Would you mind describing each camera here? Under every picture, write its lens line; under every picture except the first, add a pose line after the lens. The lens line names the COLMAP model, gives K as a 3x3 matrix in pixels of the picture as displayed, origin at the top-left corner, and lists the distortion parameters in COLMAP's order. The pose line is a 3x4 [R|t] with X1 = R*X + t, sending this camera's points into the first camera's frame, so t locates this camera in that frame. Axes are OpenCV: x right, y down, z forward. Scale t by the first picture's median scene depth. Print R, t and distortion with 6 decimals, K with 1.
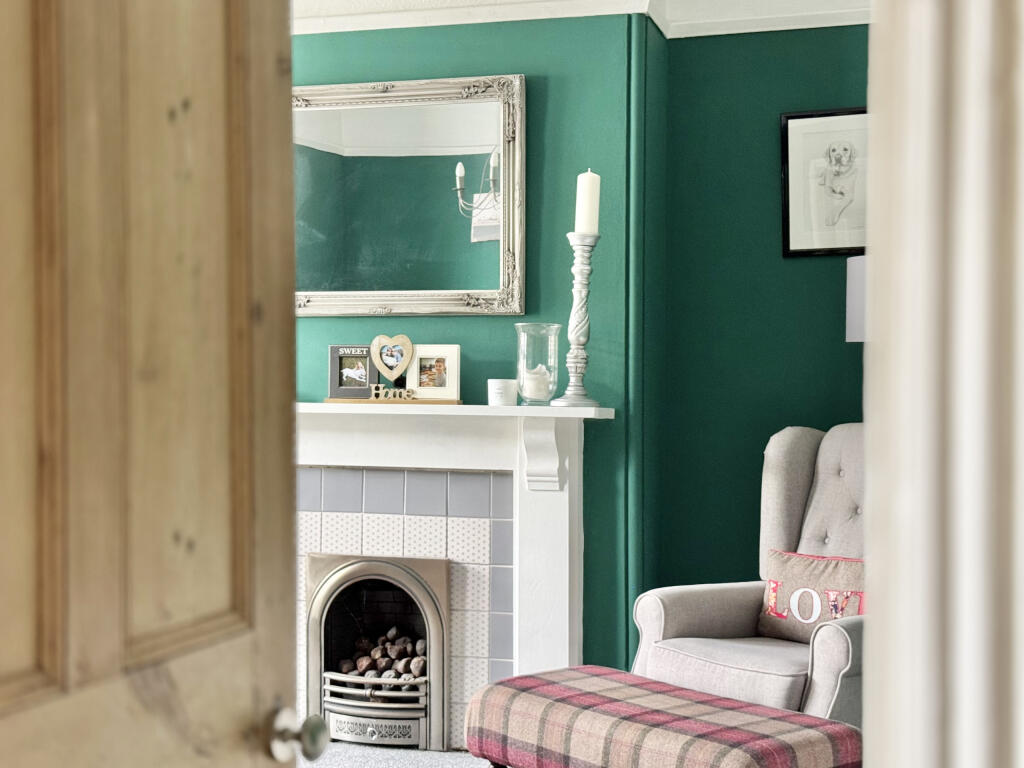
lens RADIAL K [[1390.5, 0, 512.0], [0, 1390.5, 384.0], [0, 0, 1]] dist [0.125029, 0.042399]
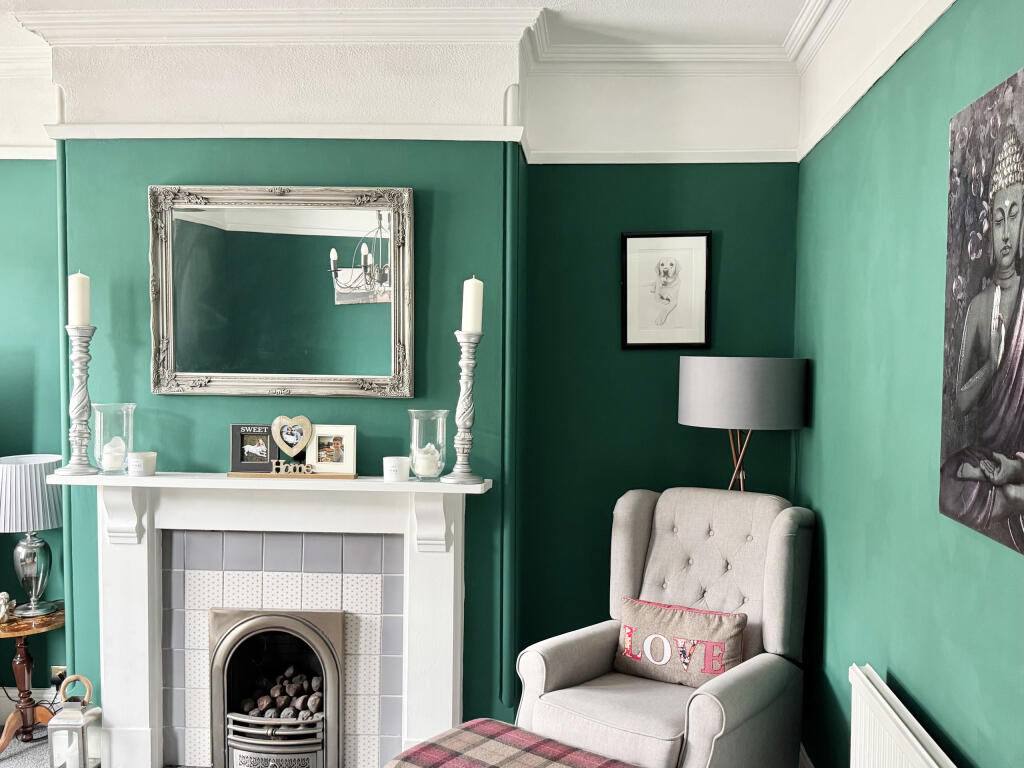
lens RADIAL K [[783.5, 0, 512.0], [0, 783.5, 384.0], [0, 0, 1]] dist [0.168090, -0.273803]
pose [[0.971373, -0.005668, 0.237492, -0.066113], [-0.005196, 0.998969, 0.045093, -0.090934], [-0.237502, -0.045036, 0.970342, 0.345801]]
